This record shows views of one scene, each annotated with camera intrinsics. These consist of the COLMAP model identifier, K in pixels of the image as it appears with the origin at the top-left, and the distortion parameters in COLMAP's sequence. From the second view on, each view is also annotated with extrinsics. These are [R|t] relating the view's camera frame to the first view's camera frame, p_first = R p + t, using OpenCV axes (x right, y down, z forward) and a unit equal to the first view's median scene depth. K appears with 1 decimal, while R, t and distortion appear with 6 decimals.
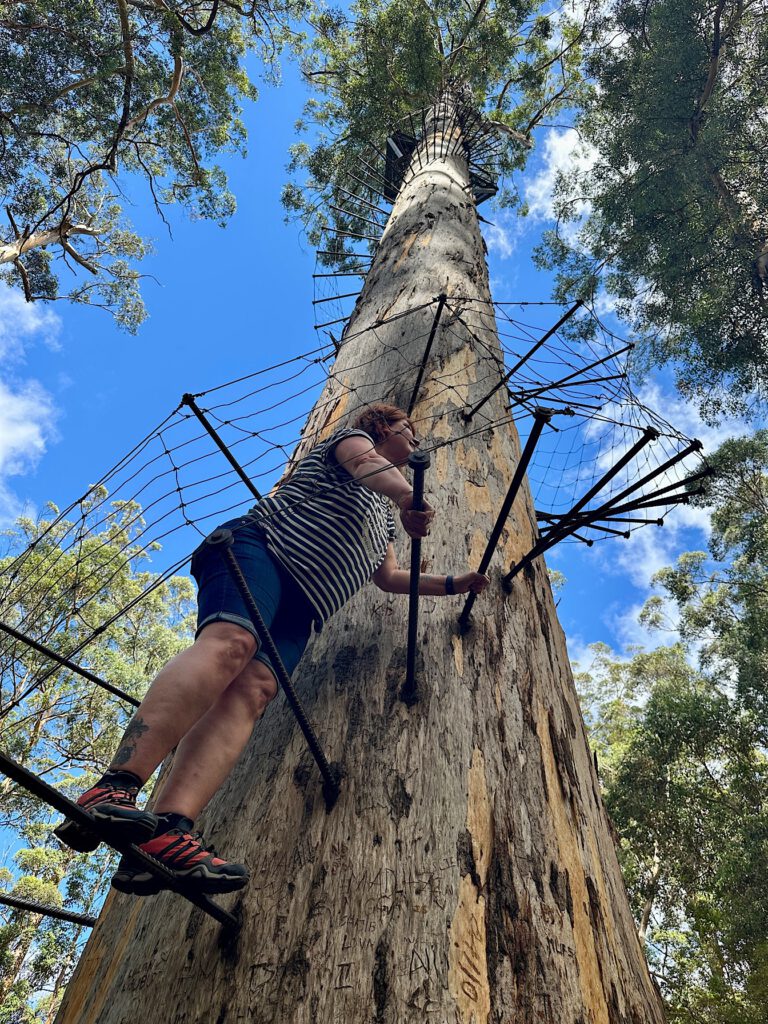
lens RADIAL K [[724.2, 0, 386.6], [0, 724.2, 511.1], [0, 0, 1]] dist [-0.005631, -0.001631]
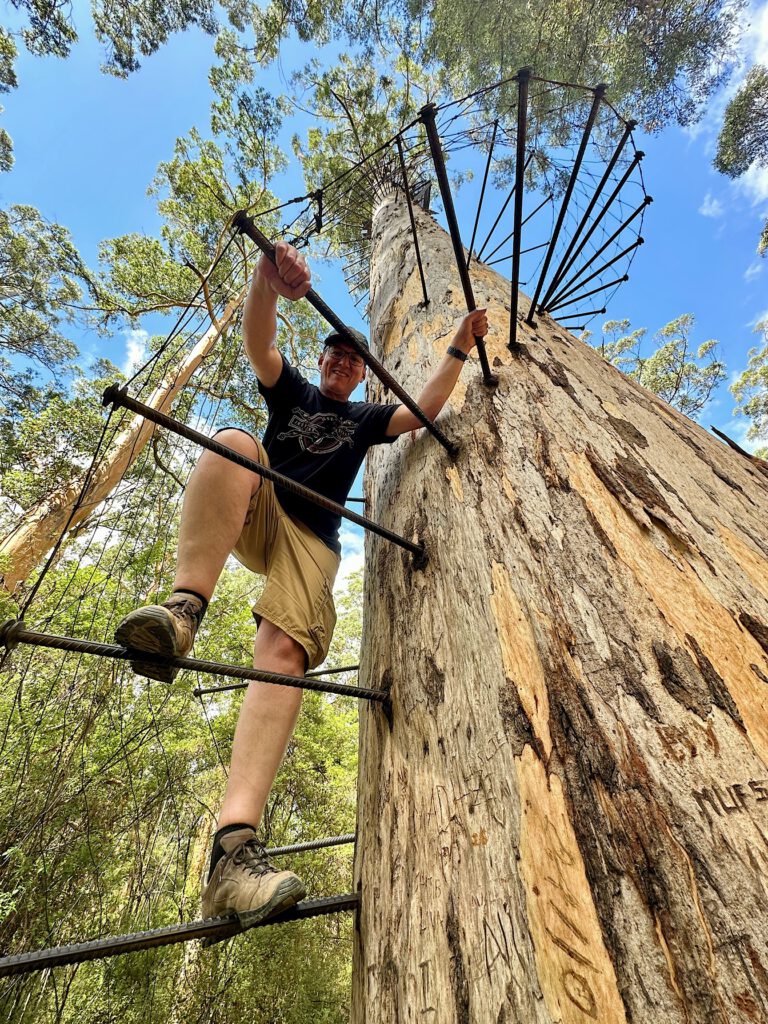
lens RADIAL K [[403.5, 0, 381.6], [0, 403.5, 516.4], [0, 0, 1]] dist [0.001023, -0.000128]
pose [[0.586738, -0.661752, -0.466714, 0.363672], [0.714177, 0.694544, -0.086950, 0.285650], [0.381693, -0.282300, 0.880124, 0.673766]]
